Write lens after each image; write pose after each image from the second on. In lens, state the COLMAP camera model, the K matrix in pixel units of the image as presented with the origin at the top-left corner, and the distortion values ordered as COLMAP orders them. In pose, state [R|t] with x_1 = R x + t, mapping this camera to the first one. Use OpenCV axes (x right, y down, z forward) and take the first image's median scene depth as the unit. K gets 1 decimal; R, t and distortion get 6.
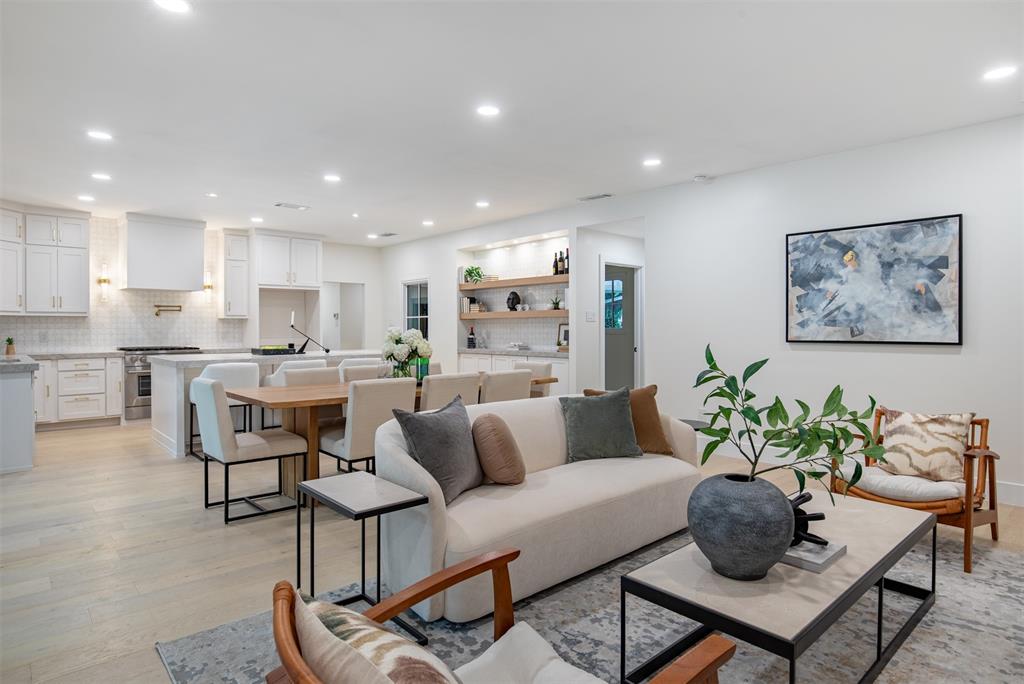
lens RADIAL K [[576.0, 0, 514.9], [0, 576.0, 331.5], [0, 0, 1]] dist [-0.016136, 0.000244]
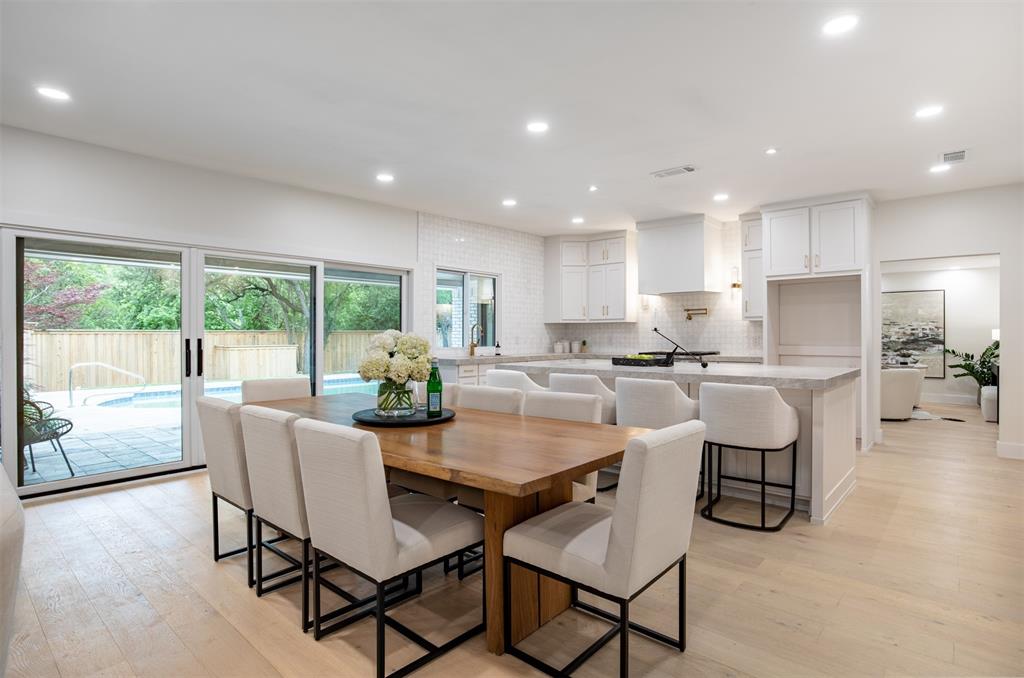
lens RADIAL K [[511.7, 0, 515.1], [0, 511.7, 341.6], [0, 0, 1]] dist [-0.015205, -0.001733]
pose [[0.109563, 0.016119, -0.993849, 0.242388], [-0.003969, 0.999868, 0.015779, -0.003065], [0.993972, 0.002216, 0.109613, 0.676915]]
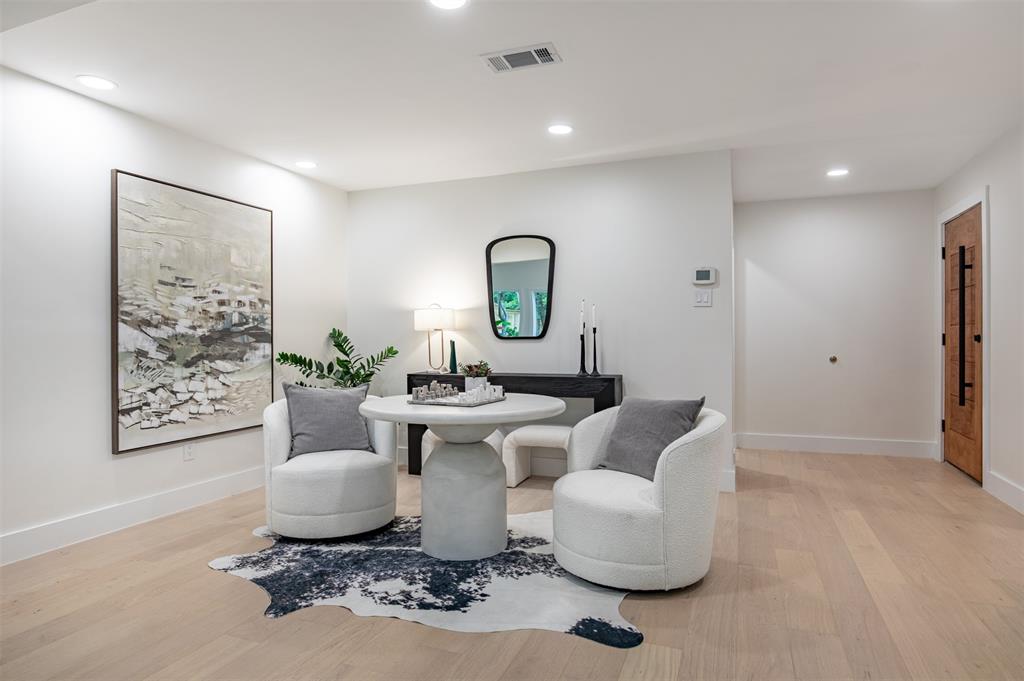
lens RADIAL K [[576.0, 0, 511.5], [0, 576.0, 336.8], [0, 0, 1]] dist [-0.016136, 0.000244]
pose [[0.901872, -0.003673, 0.431988, -0.942944], [0.006039, 0.999973, -0.004106, 0.017946], [-0.431961, 0.006311, 0.901870, 1.243949]]
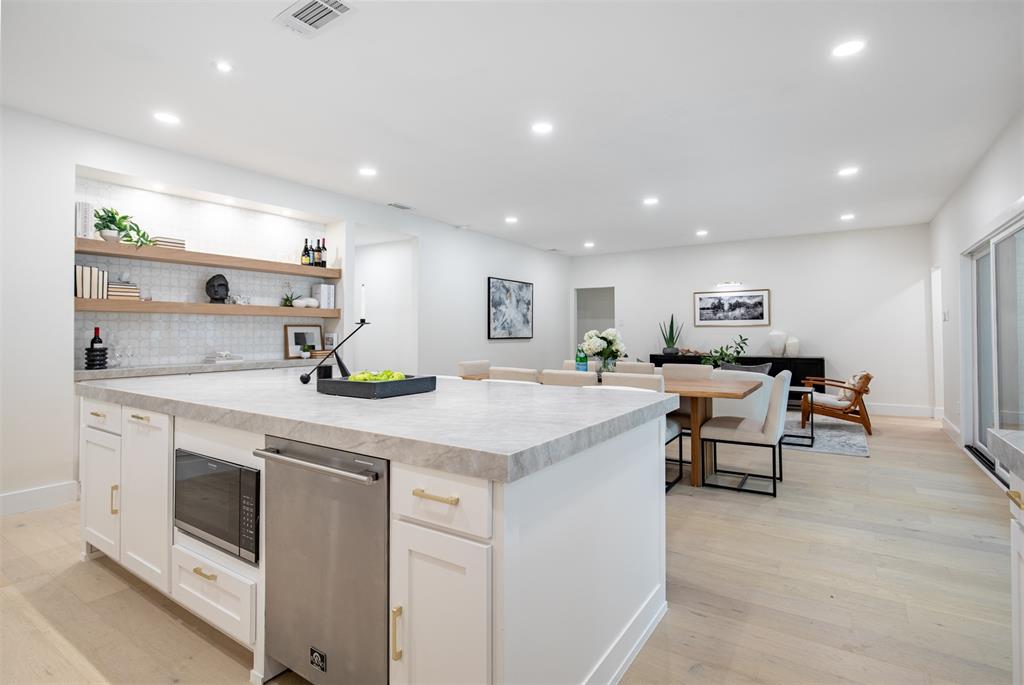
lens RADIAL K [[511.7, 0, 508.7], [0, 511.7, 319.9], [0, 0, 1]] dist [-0.015205, -0.001733]
pose [[-0.245176, 0.023736, 0.969188, -0.715673], [0.005470, 0.999718, -0.023100, -0.002289], [-0.969463, -0.000362, -0.245237, 0.915078]]
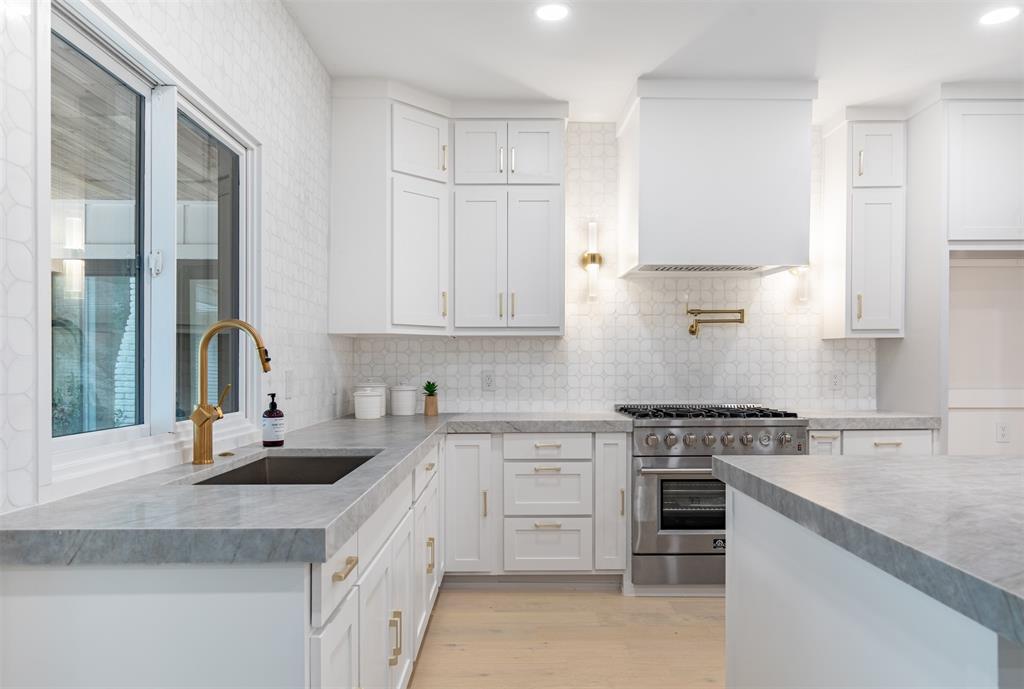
lens RADIAL K [[691.2, 0, 500.0], [0, 691.2, 373.9], [0, 0, 1]] dist [-0.005448, -0.001545]
pose [[0.729726, 0.010616, -0.683657, -0.415177], [-0.005494, 0.999938, 0.009663, -0.001750], [0.683718, -0.003295, 0.729739, 0.575178]]
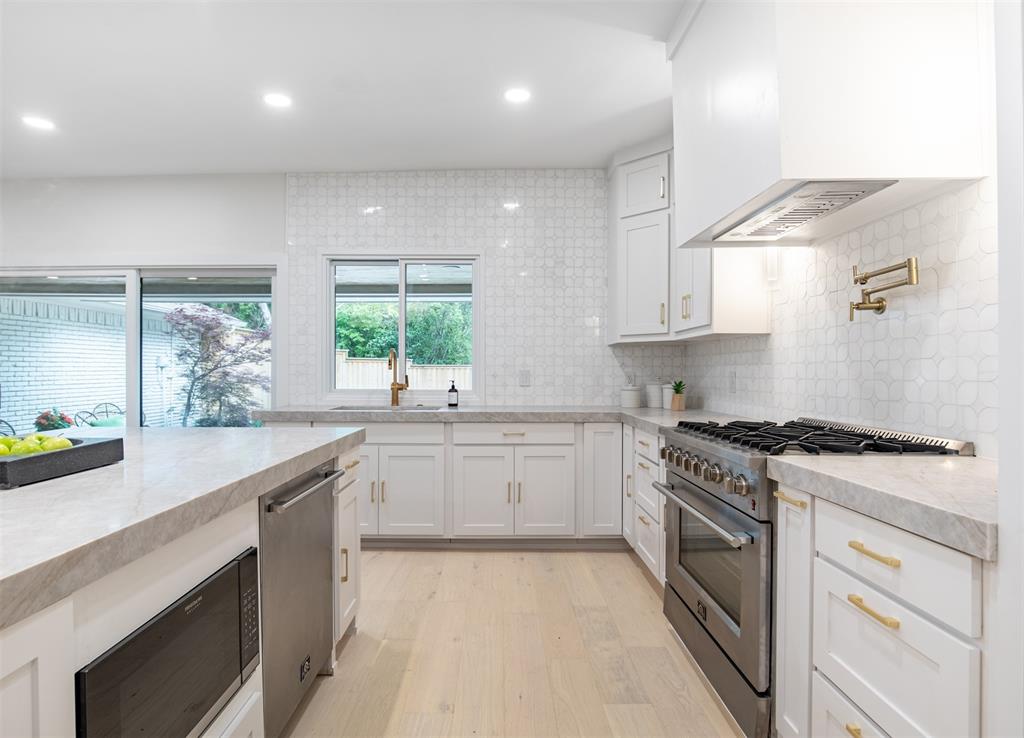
lens RADIAL K [[536.7, 0, 506.8], [0, 536.7, 371.2], [0, 0, 1]] dist [-0.002837, -0.001099]
pose [[-0.670417, 0.004333, -0.741972, -0.361666], [-0.003163, 0.999957, 0.008698, -0.002567], [0.741978, 0.008177, -0.670375, 1.161687]]
